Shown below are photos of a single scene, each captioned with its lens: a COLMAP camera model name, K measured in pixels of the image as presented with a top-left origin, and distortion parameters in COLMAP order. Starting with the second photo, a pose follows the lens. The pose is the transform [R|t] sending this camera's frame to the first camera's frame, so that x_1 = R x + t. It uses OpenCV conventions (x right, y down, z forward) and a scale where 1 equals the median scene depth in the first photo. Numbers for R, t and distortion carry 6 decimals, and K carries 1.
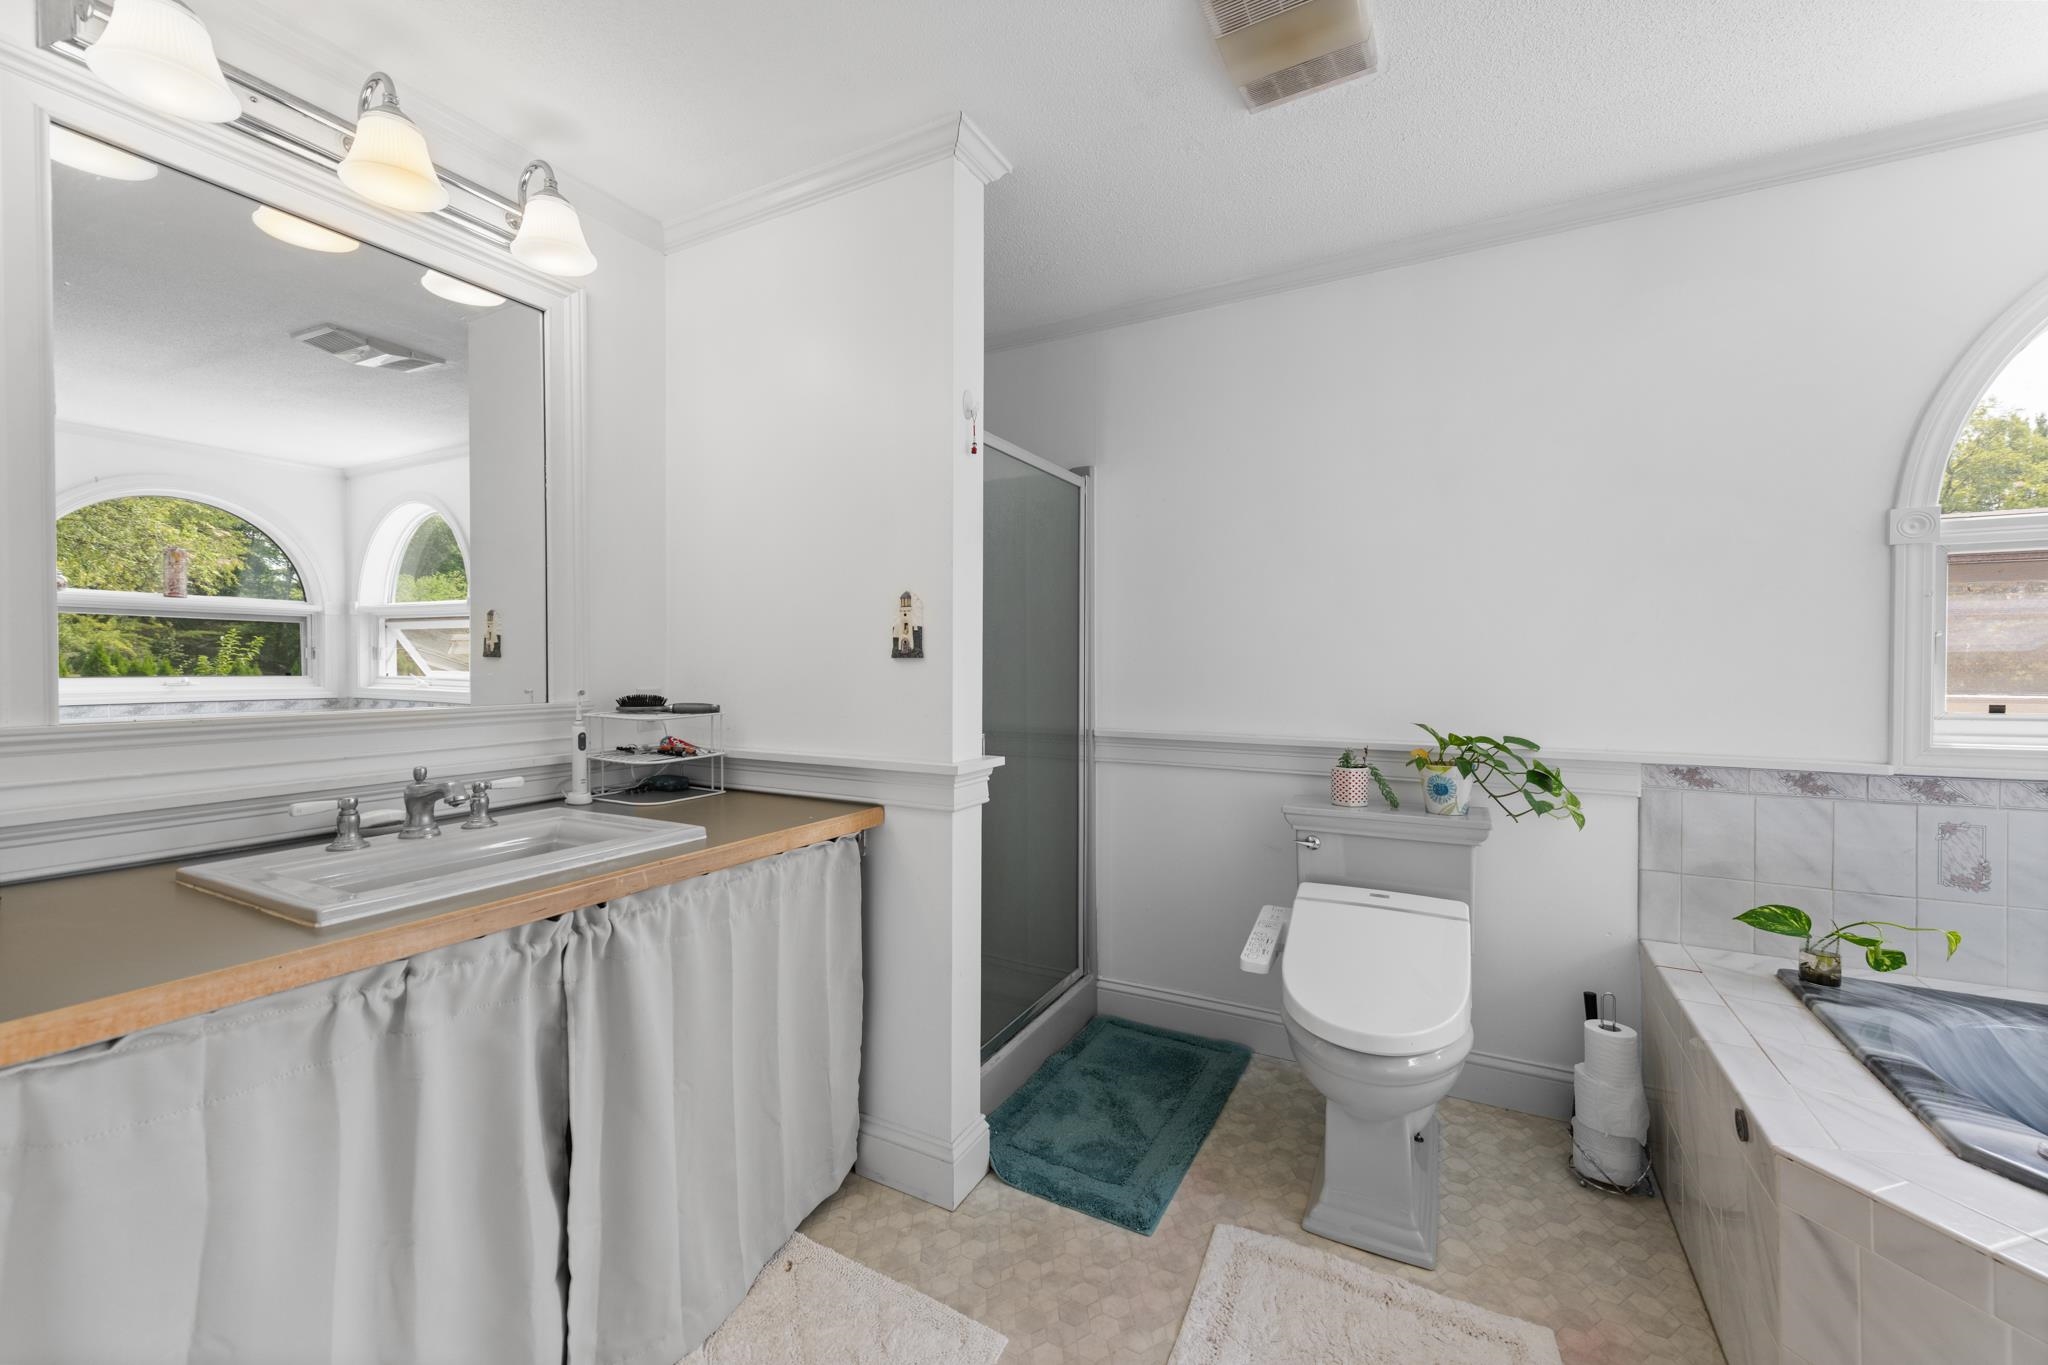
lens RADIAL K [[802.9, 0, 1032.6], [0, 802.9, 668.4], [0, 0, 1]] dist [0.008811, -0.003106]
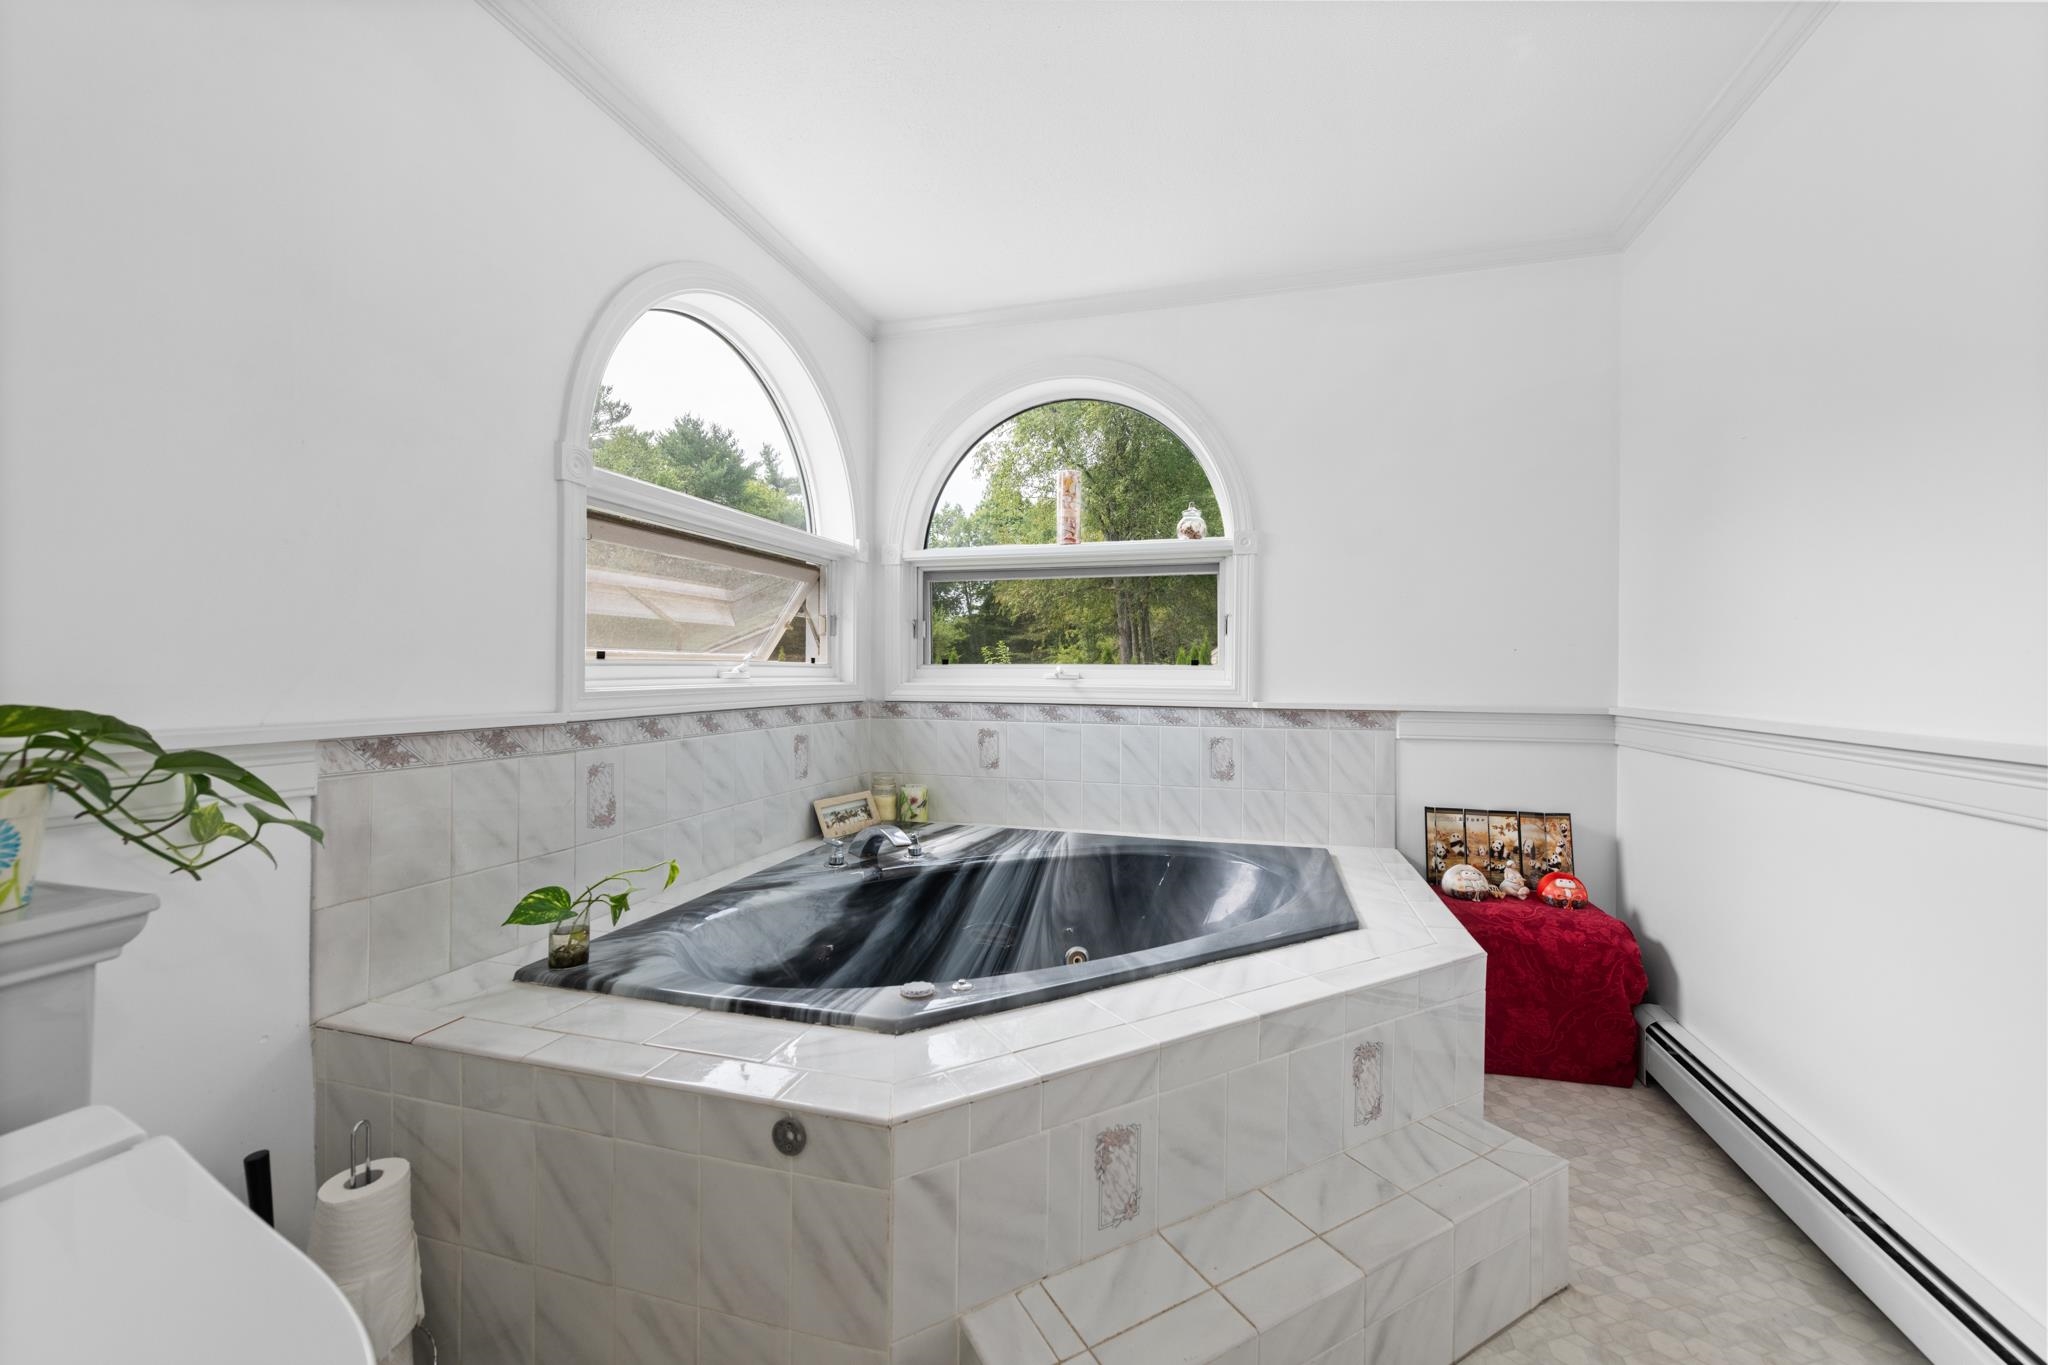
lens RADIAL K [[802.9, 0, 1013.1], [0, 802.9, 675.8], [0, 0, 1]] dist [0.008811, -0.003106]
pose [[-0.207102, 0.000367, 0.978319, 0.034924], [0.001818, 0.999998, 0.000009, 0.079051], [-0.978318, 0.001781, -0.207103, 0.686341]]
